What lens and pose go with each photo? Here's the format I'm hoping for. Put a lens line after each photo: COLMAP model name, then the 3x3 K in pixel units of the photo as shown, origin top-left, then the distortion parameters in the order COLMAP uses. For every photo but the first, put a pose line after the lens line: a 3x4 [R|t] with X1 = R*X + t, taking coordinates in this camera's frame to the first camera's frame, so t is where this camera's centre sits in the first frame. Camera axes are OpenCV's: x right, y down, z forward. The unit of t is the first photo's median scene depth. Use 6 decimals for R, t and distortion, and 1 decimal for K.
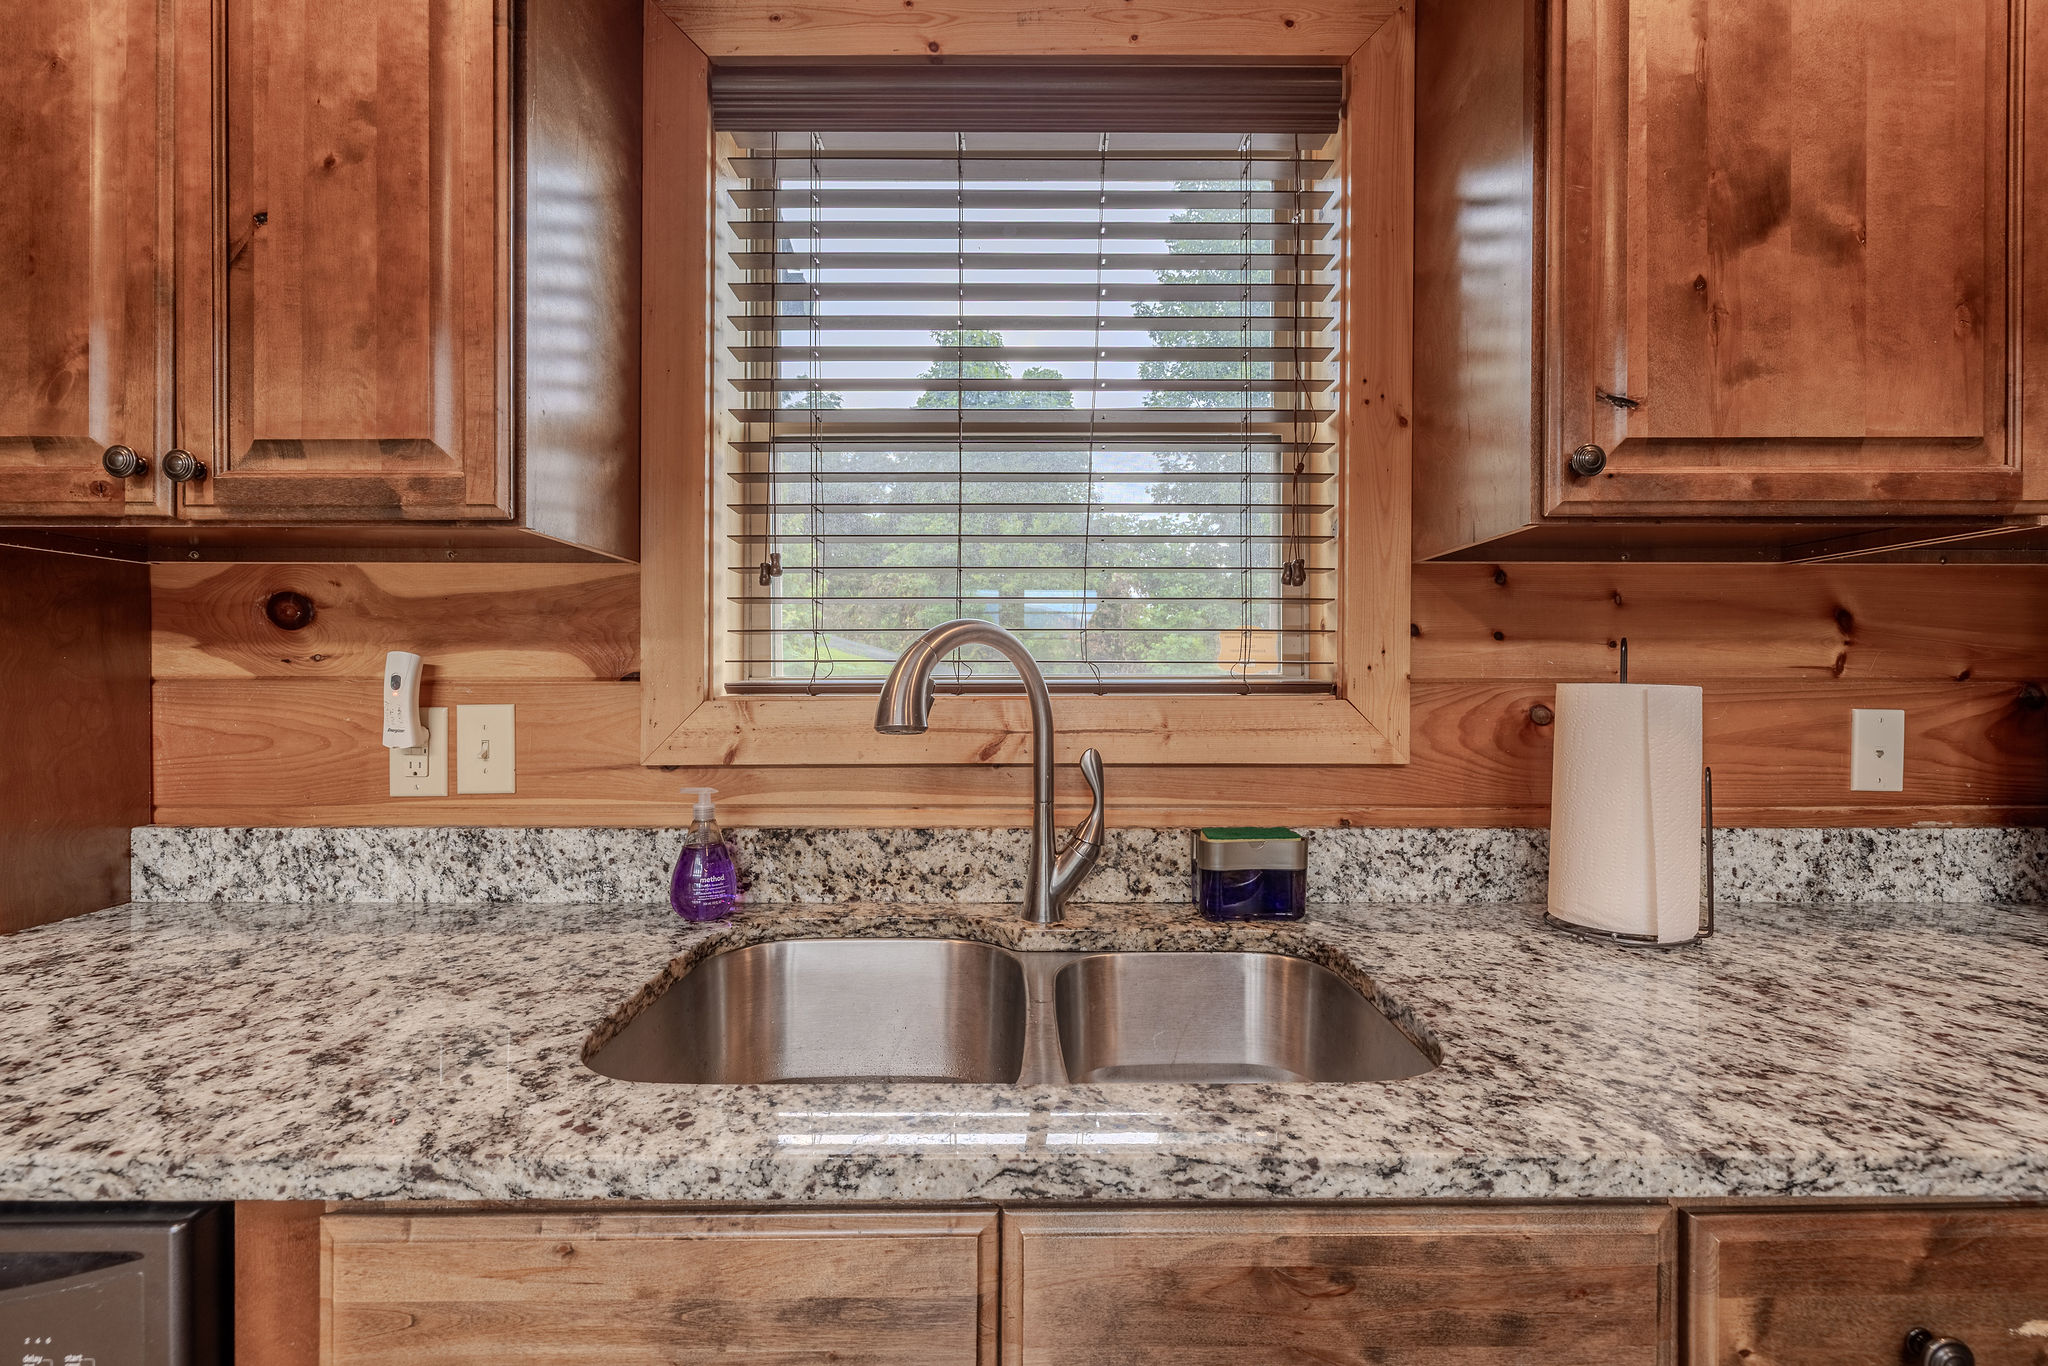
lens RADIAL K [[853.7, 0, 1041.7], [0, 853.7, 684.0], [0, 0, 1]] dist [-0.000604, 0.000016]
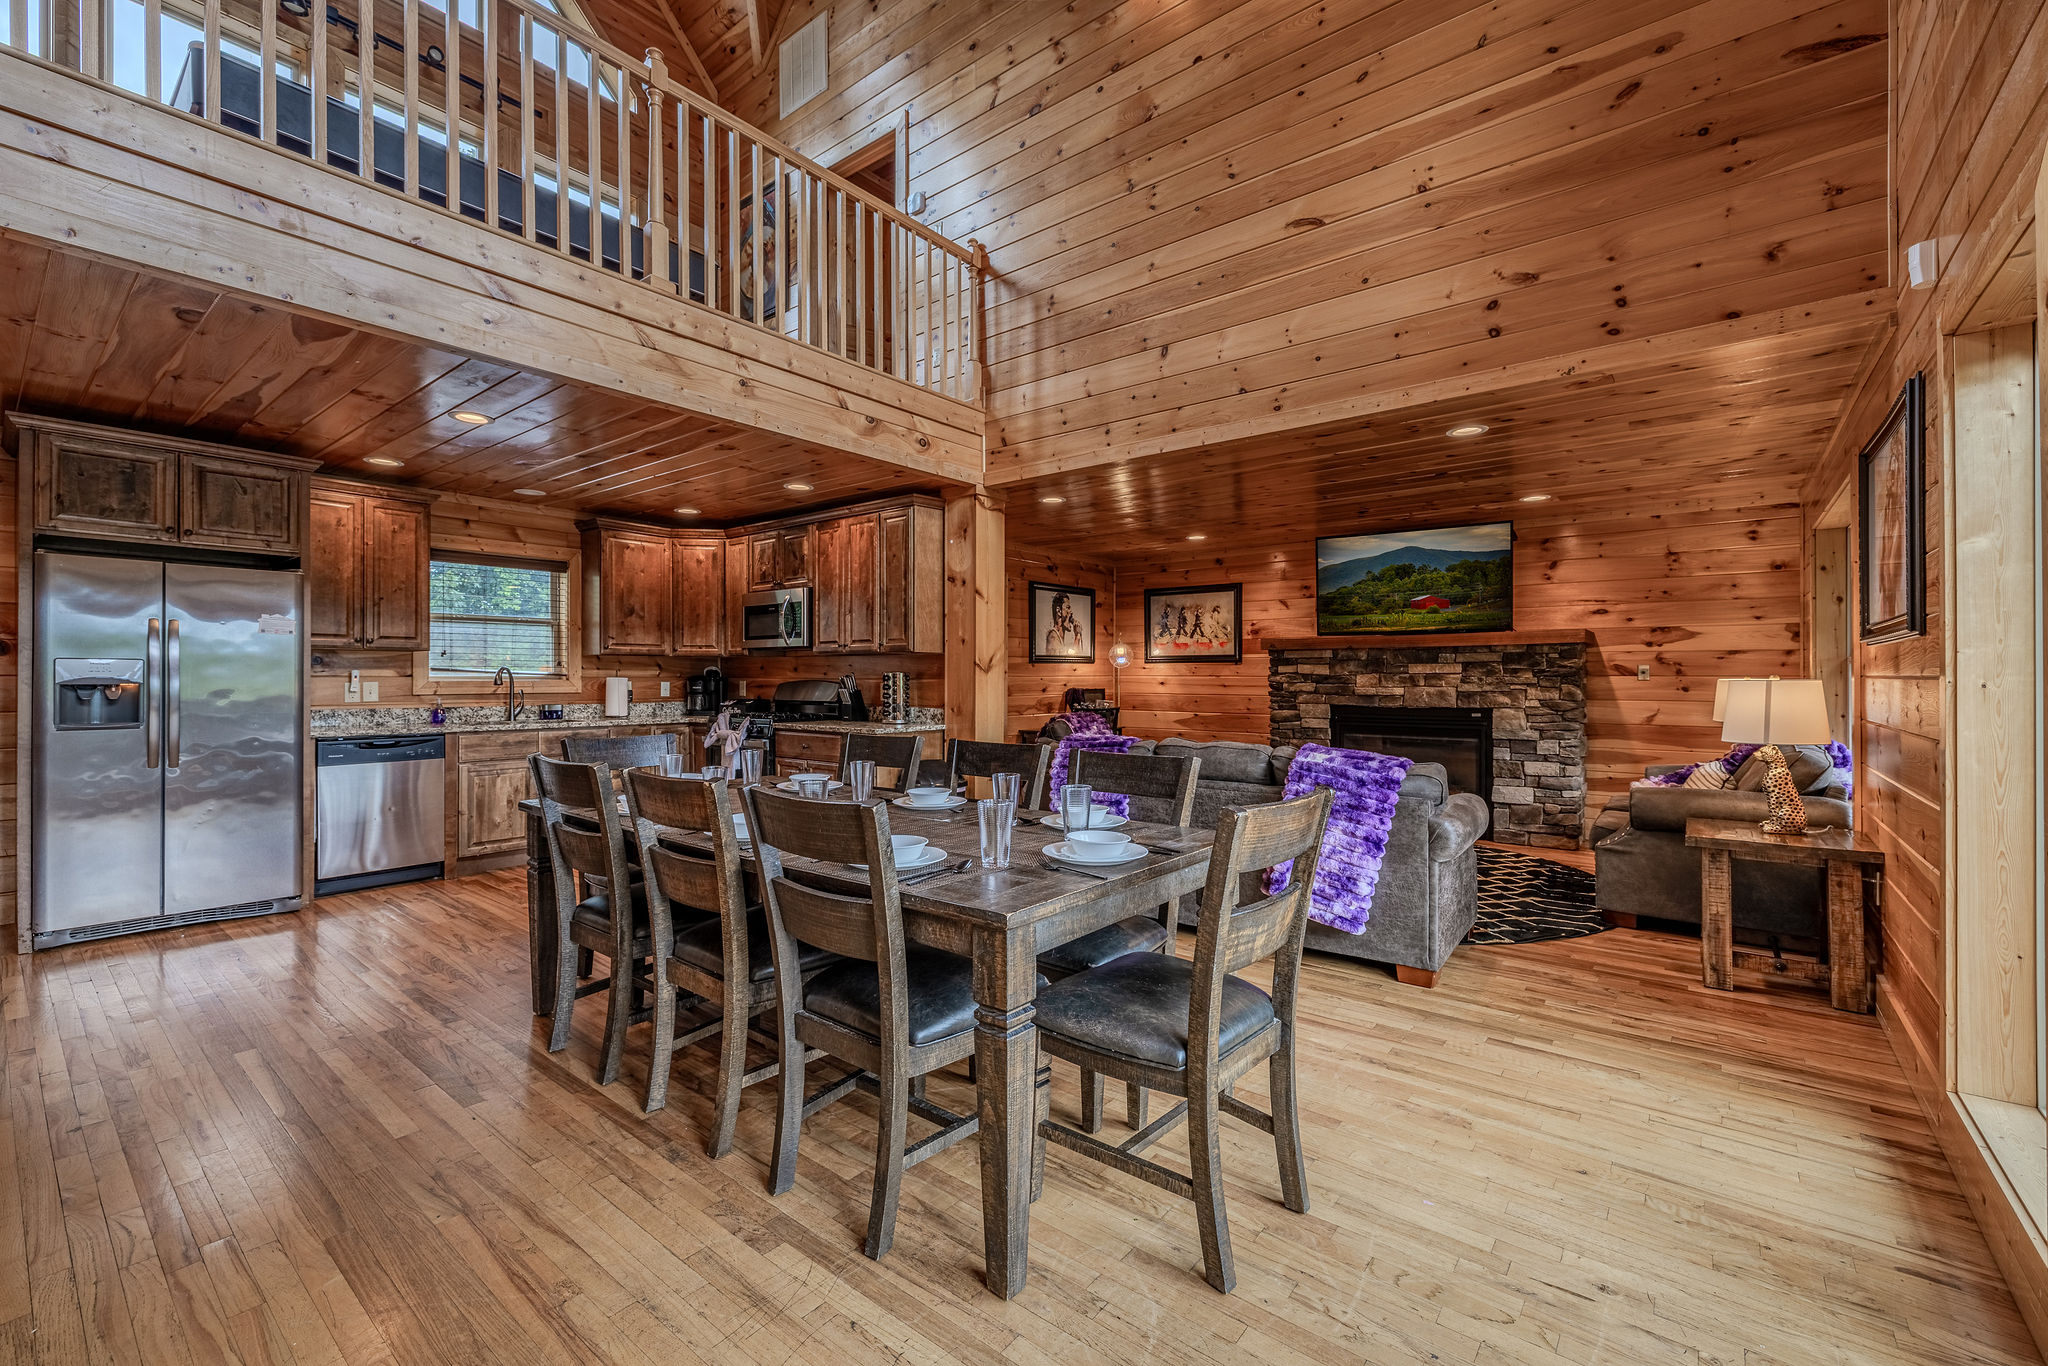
lens RADIAL K [[853.7, 0, 1017.4], [0, 853.7, 679.9], [0, 0, 1]] dist [-0.000604, 0.000016]
pose [[0.630631, -0.000731, 0.776083, -2.670735], [0.002111, 0.999997, -0.000773, 0.031765], [-0.776080, 0.002126, 0.630631, -6.017038]]
